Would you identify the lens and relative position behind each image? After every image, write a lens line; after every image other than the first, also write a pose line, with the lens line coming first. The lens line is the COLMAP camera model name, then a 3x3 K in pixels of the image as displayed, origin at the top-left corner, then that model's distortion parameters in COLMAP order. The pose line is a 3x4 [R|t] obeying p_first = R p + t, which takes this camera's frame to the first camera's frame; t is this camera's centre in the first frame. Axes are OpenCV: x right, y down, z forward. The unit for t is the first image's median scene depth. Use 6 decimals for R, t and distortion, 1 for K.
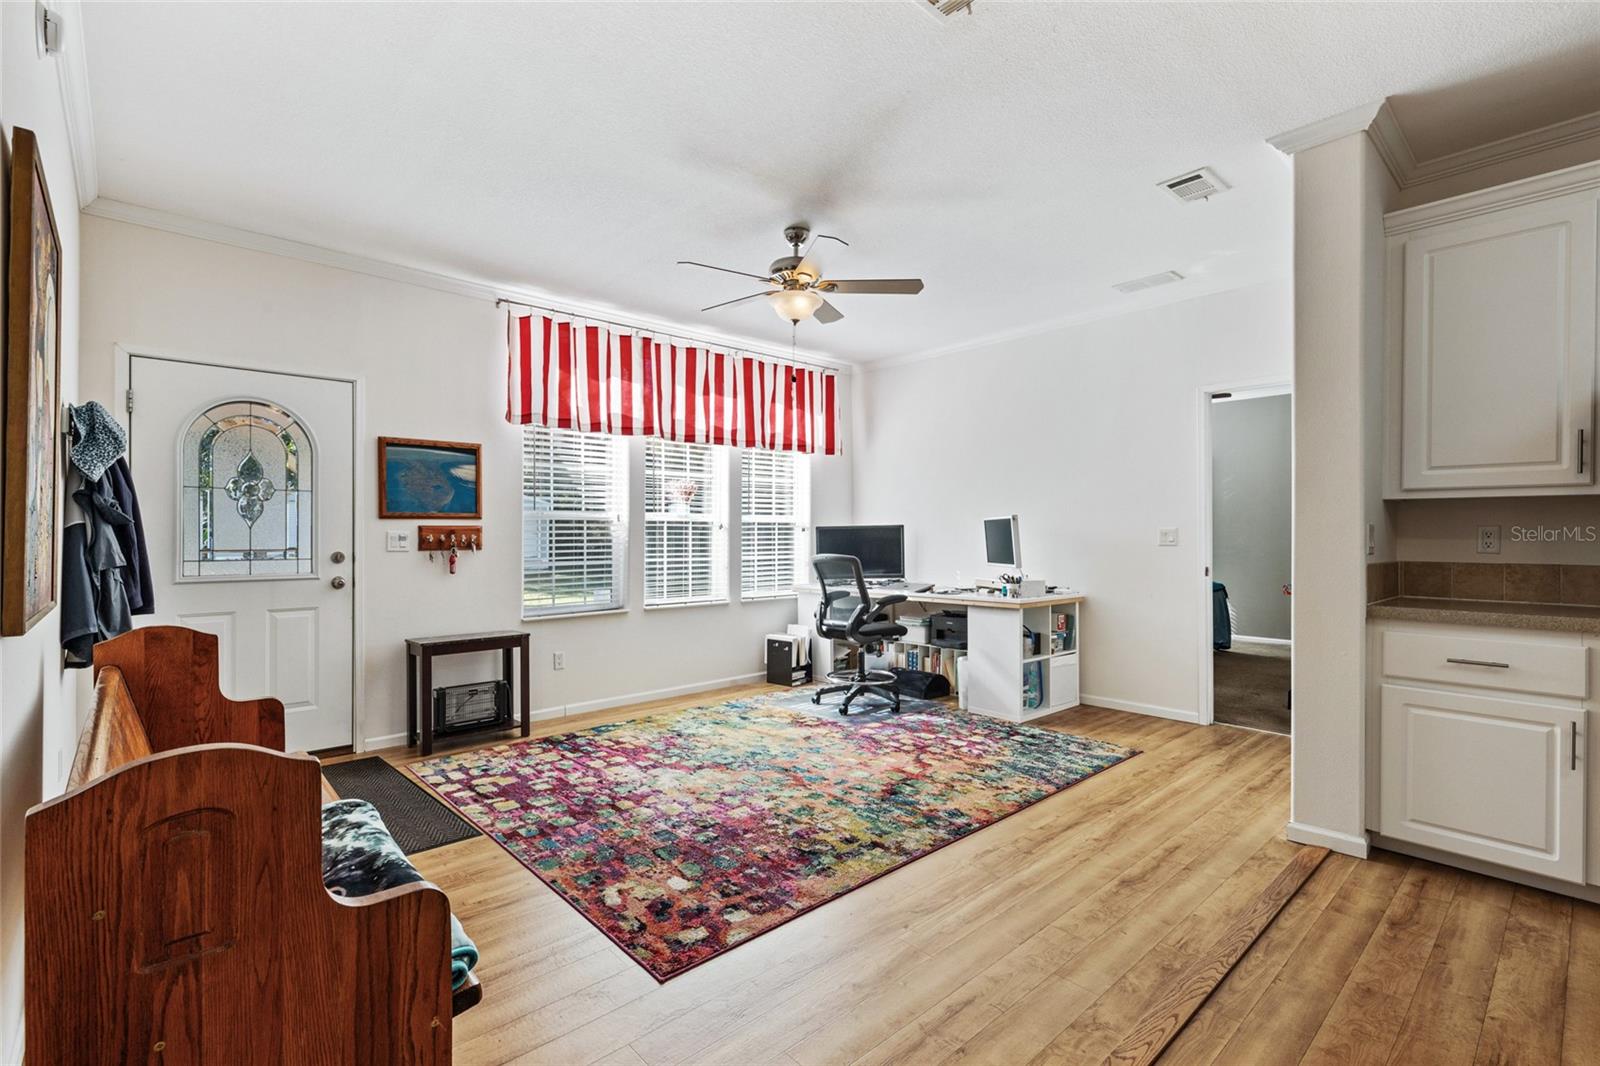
lens RADIAL K [[718.0, 0, 791.1], [0, 718.0, 534.5], [0, 0, 1]] dist [0.003411, 0.000065]
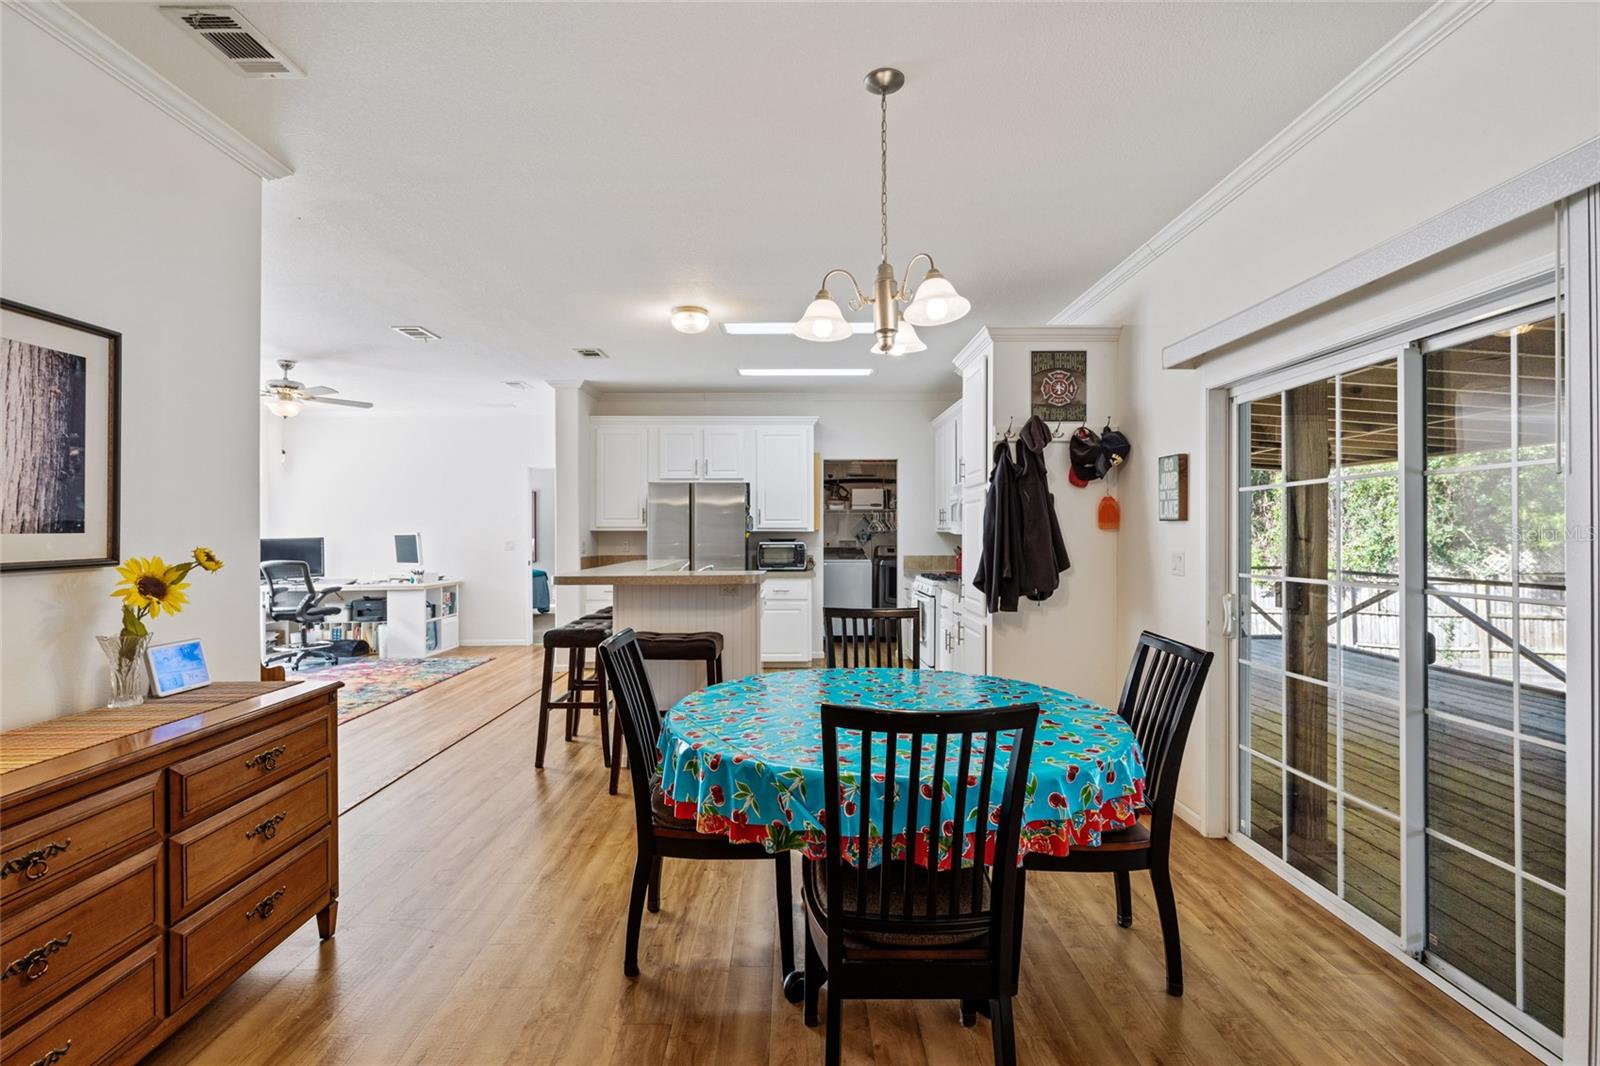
lens RADIAL K [[718.0, 0, 791.1], [0, 718.0, 534.5], [0, 0, 1]] dist [0.003411, 0.000065]
pose [[0.666435, -0.005425, 0.745544, -0.357836], [0.003124, 0.999985, 0.004484, -0.029286], [-0.745557, -0.000659, 0.666442, -0.749059]]
